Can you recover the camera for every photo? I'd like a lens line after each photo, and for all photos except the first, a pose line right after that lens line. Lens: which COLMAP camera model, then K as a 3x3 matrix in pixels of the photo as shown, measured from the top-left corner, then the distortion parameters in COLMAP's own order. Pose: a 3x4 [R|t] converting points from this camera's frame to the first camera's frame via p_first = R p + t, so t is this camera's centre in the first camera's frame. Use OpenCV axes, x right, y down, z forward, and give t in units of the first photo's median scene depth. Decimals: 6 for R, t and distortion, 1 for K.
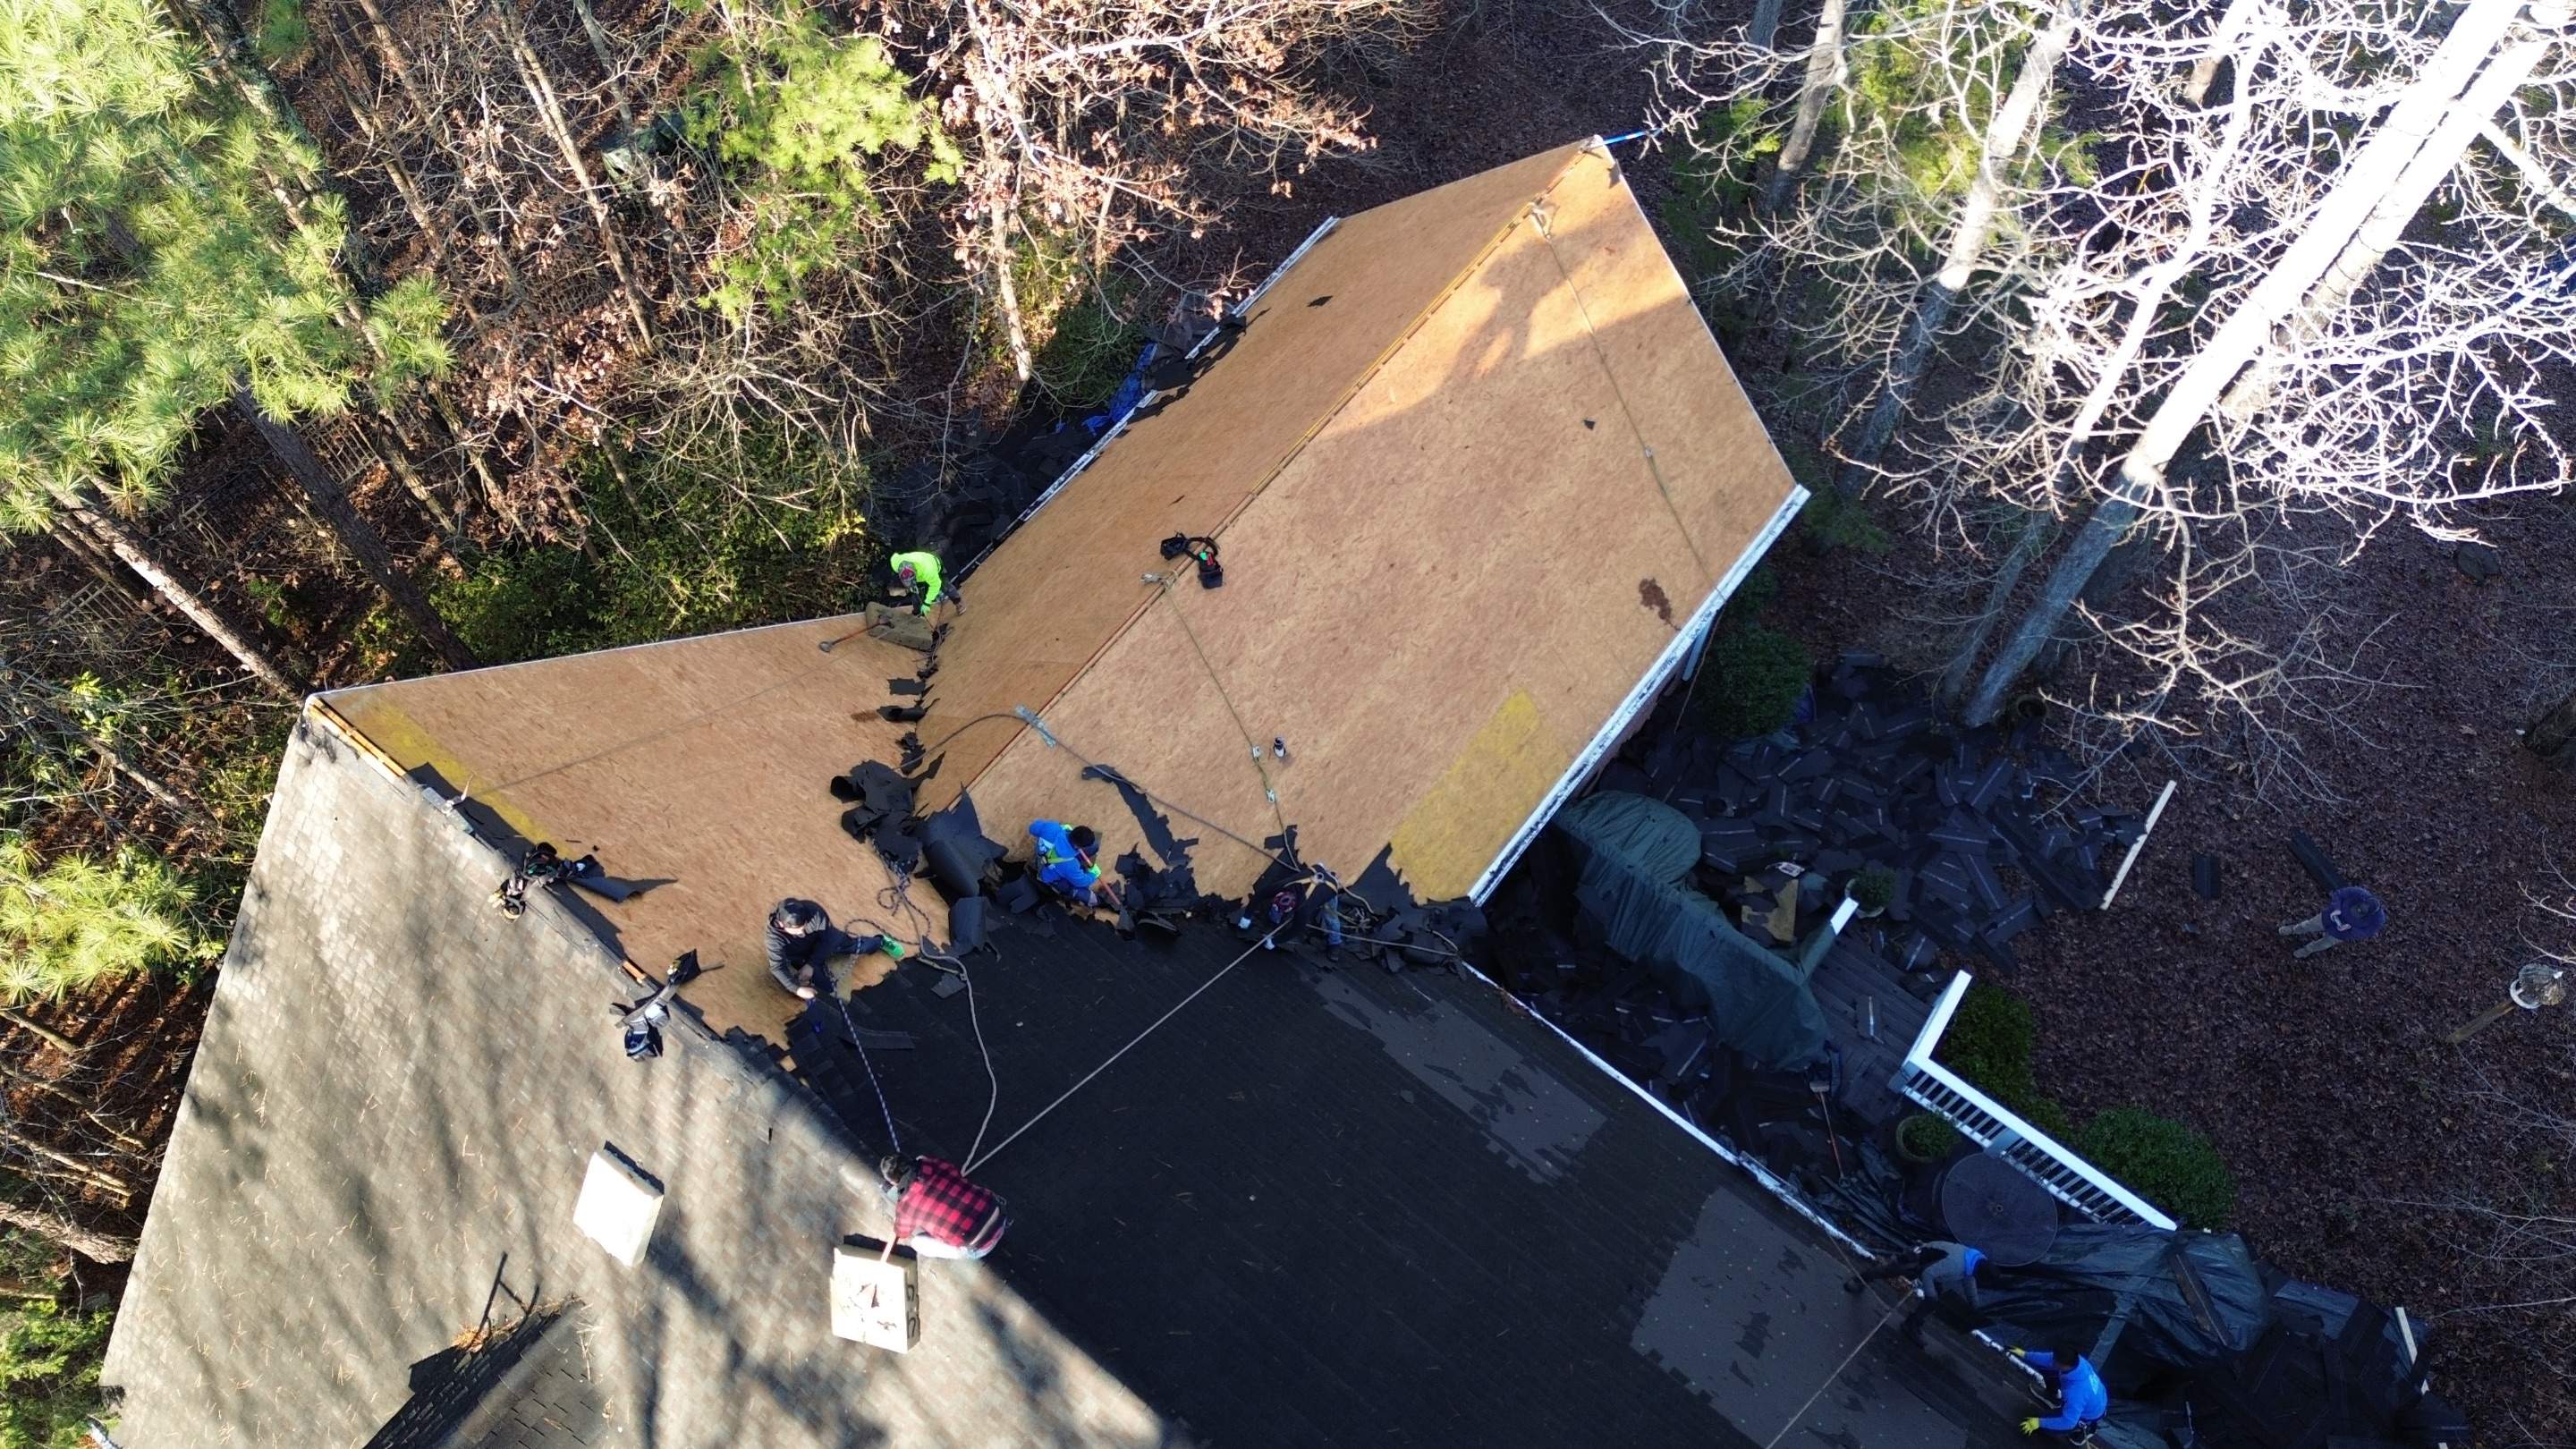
lens RADIAL K [[1816.3, 0, 1290.1], [0, 1816.3, 728.6], [0, 0, 1]] dist [0.074458, -0.071605]
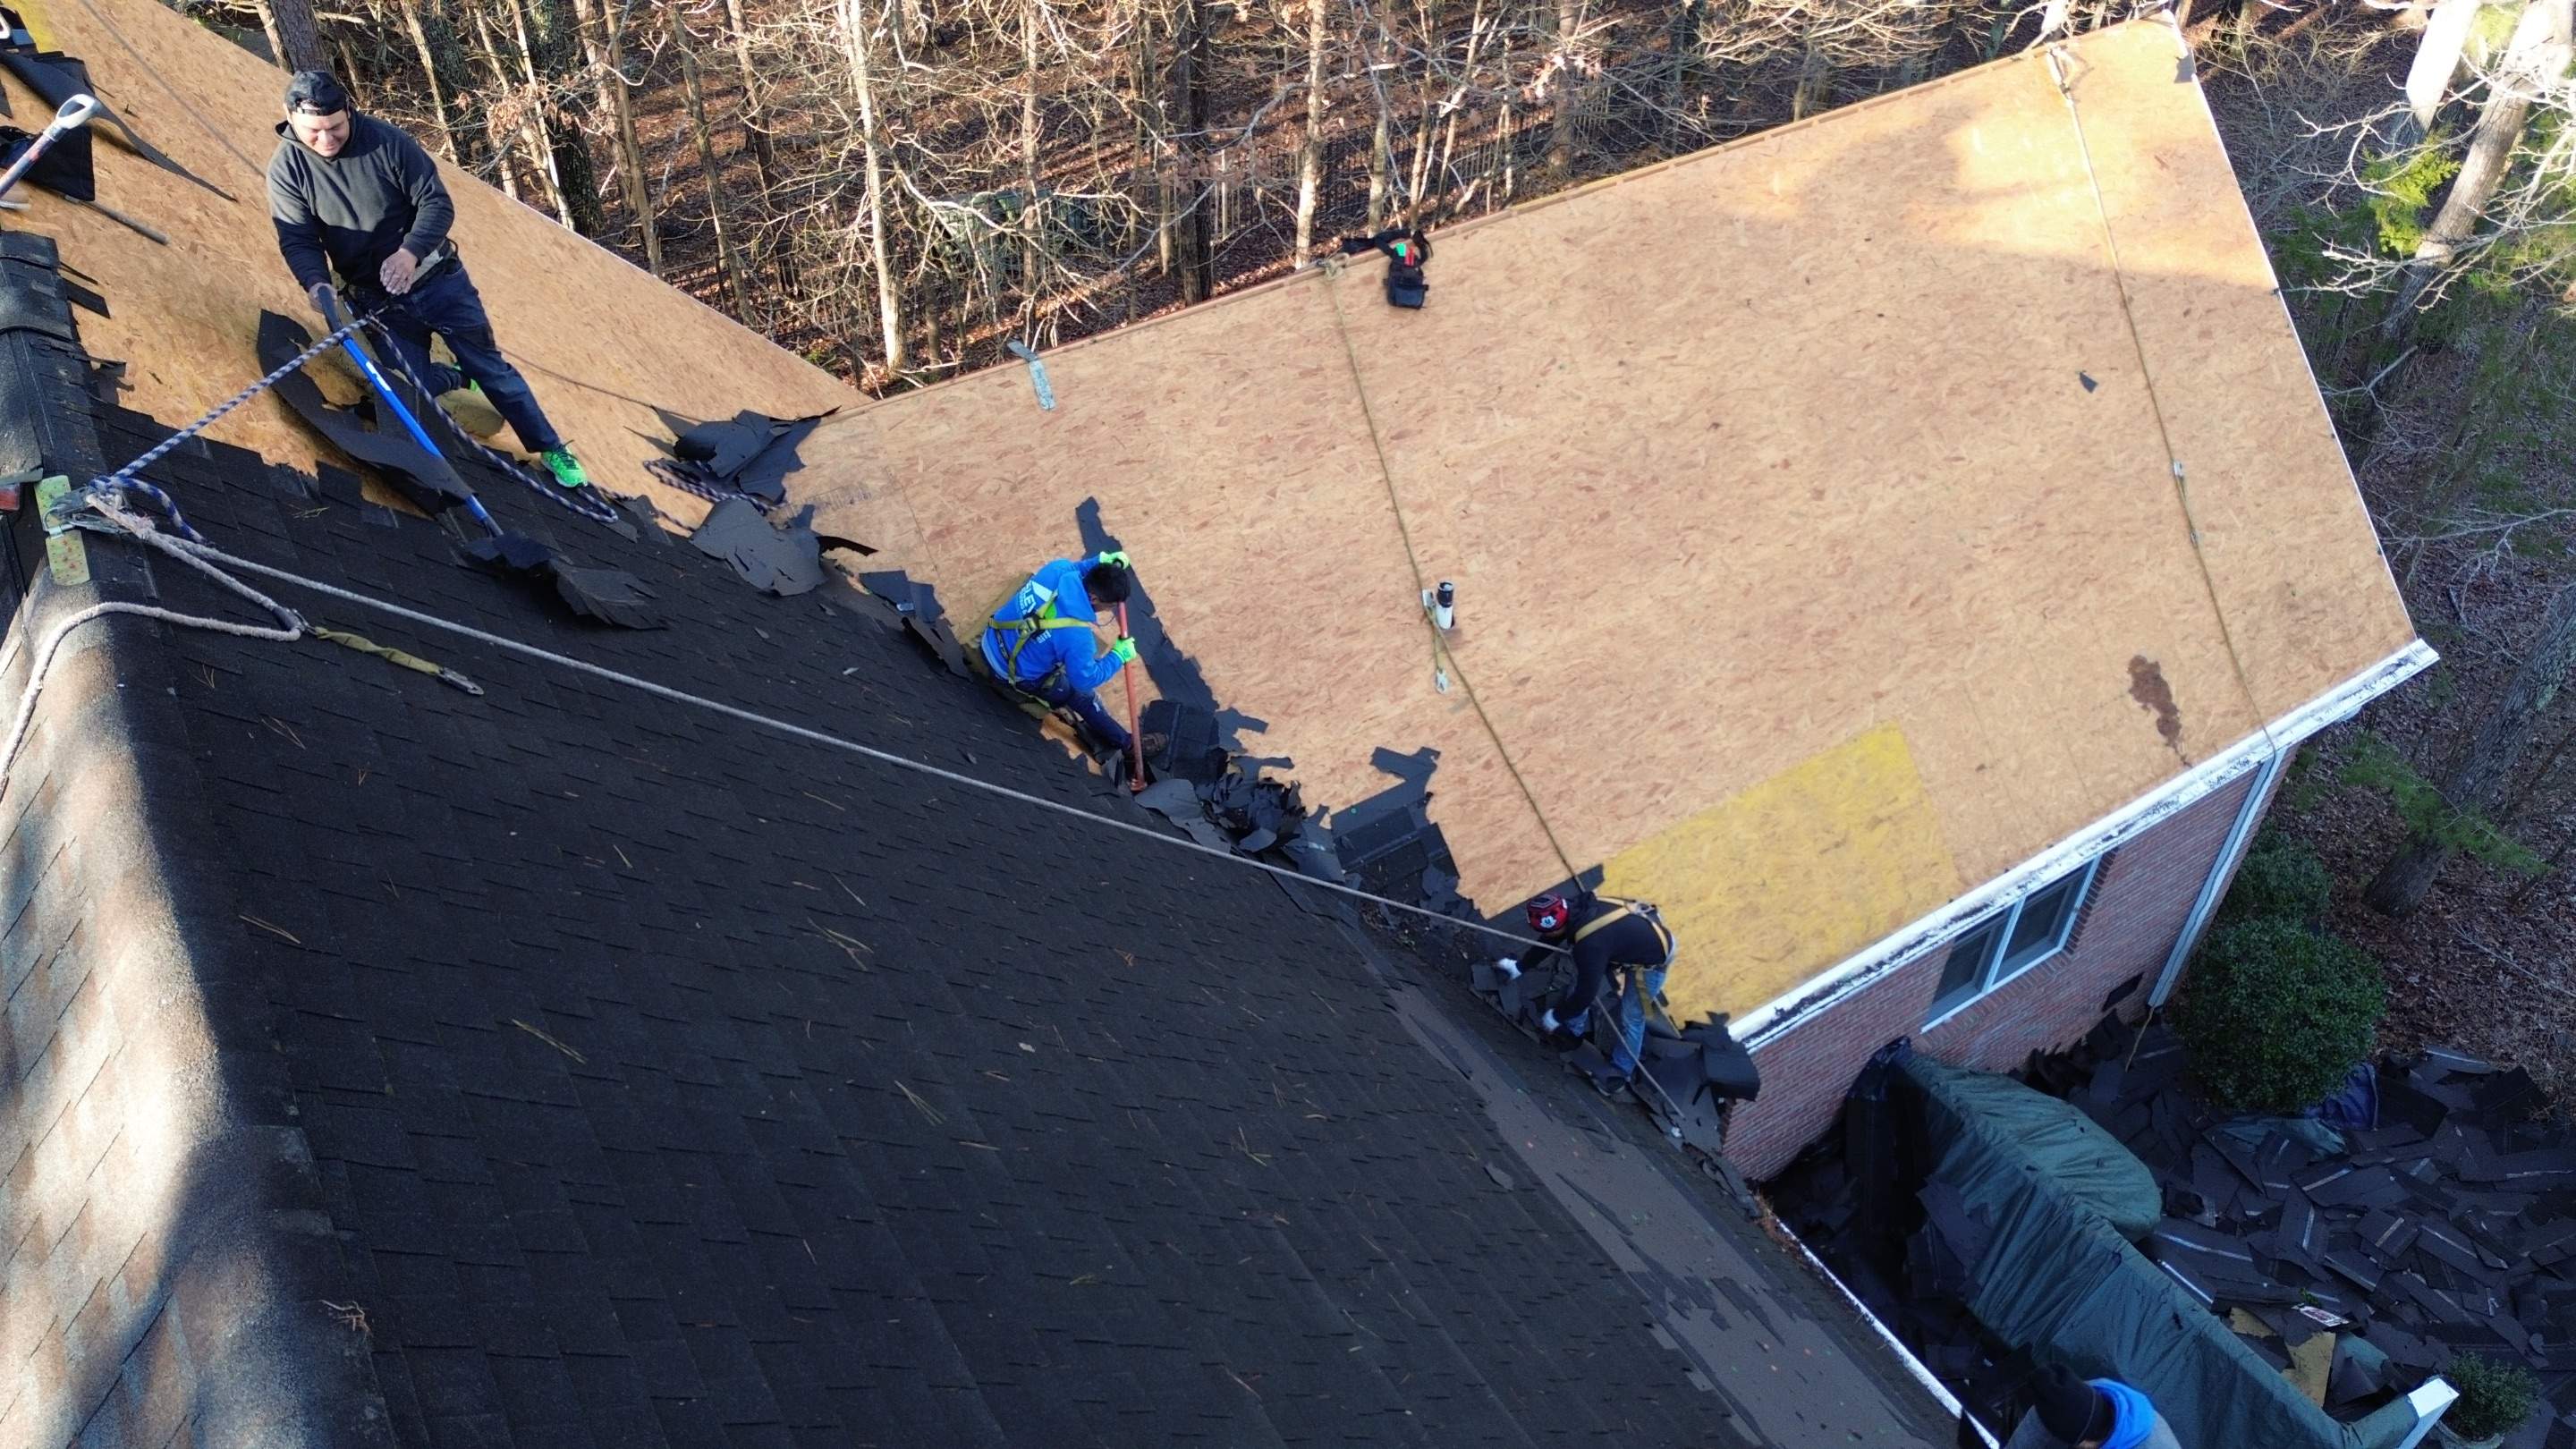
lens RADIAL K [[1816.3, 0, 1290.1], [0, 1816.3, 728.6], [0, 0, 1]] dist [0.074458, -0.071605]
pose [[0.947732, 0.218545, -0.232471, 0.075363], [-0.285782, 0.905437, -0.313869, 0.202752], [0.141894, 0.363899, 0.920567, 0.412595]]
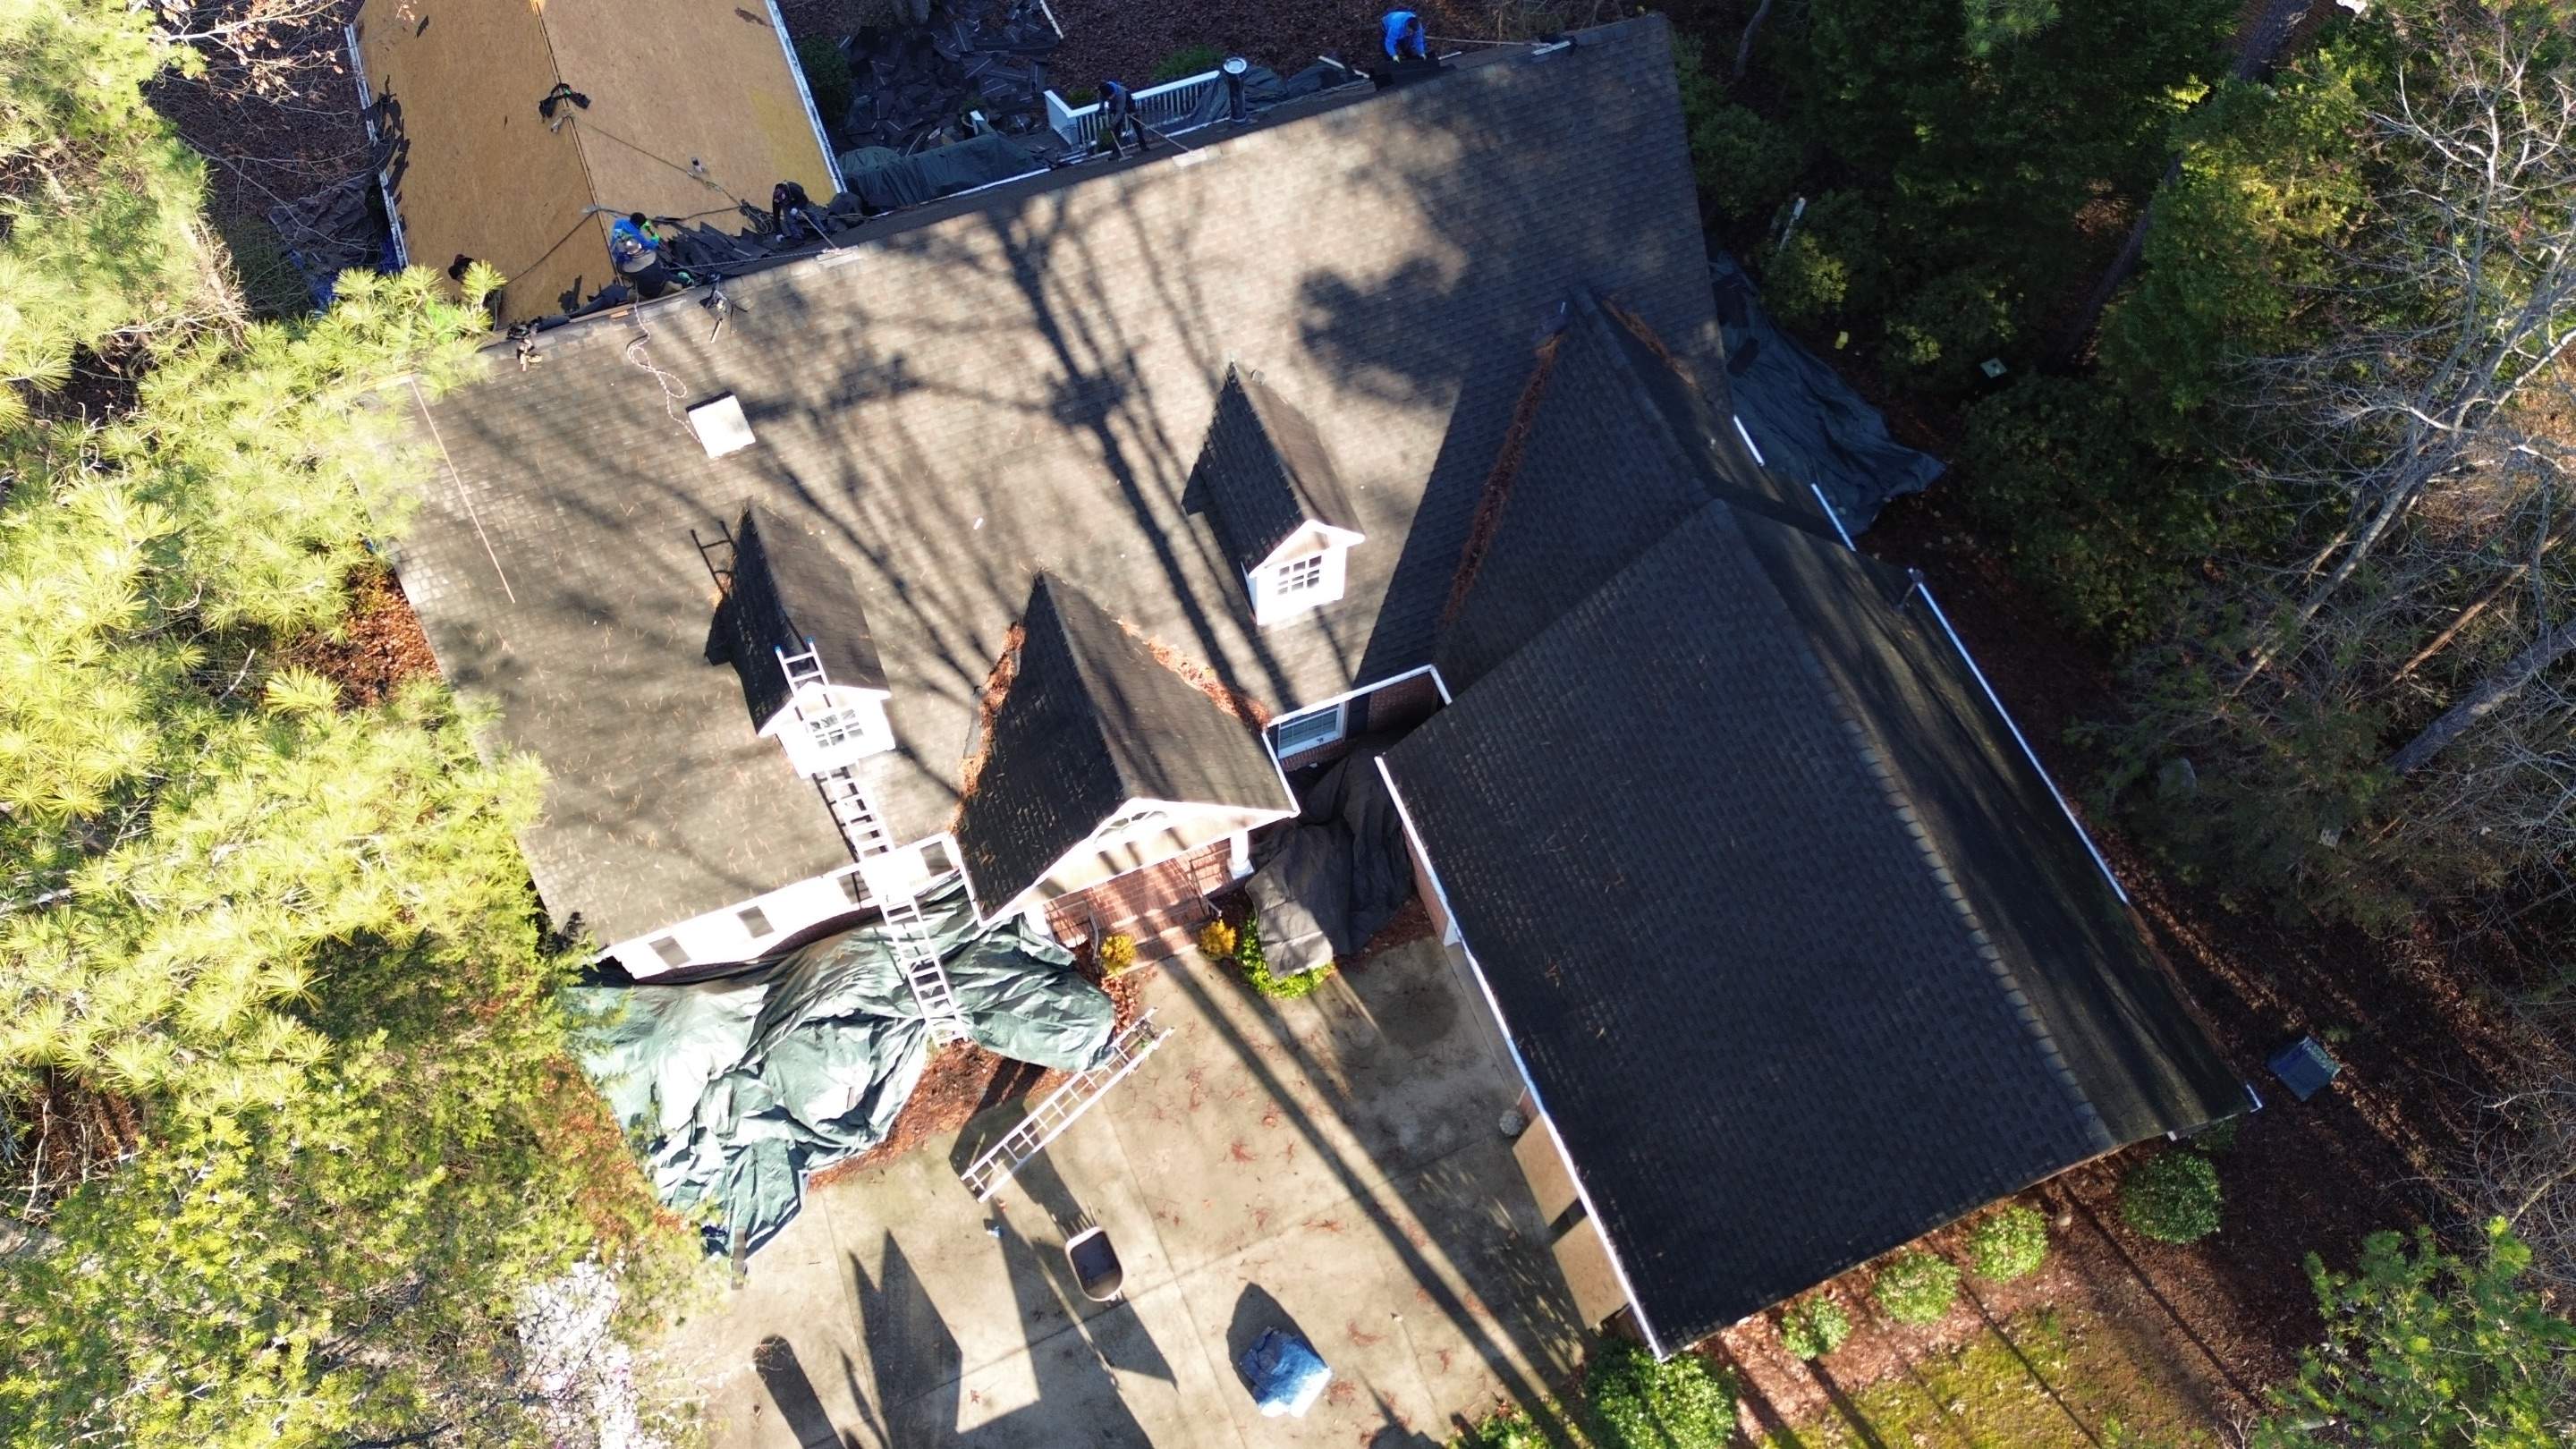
lens RADIAL K [[1816.3, 0, 1290.1], [0, 1816.3, 728.6], [0, 0, 1]] dist [0.074458, -0.071605]
pose [[0.500204, -0.768793, 0.398438, -0.665846], [0.752476, 0.613608, 0.239300, 0.271081], [-0.428457, 0.180116, 0.885428, -0.487435]]
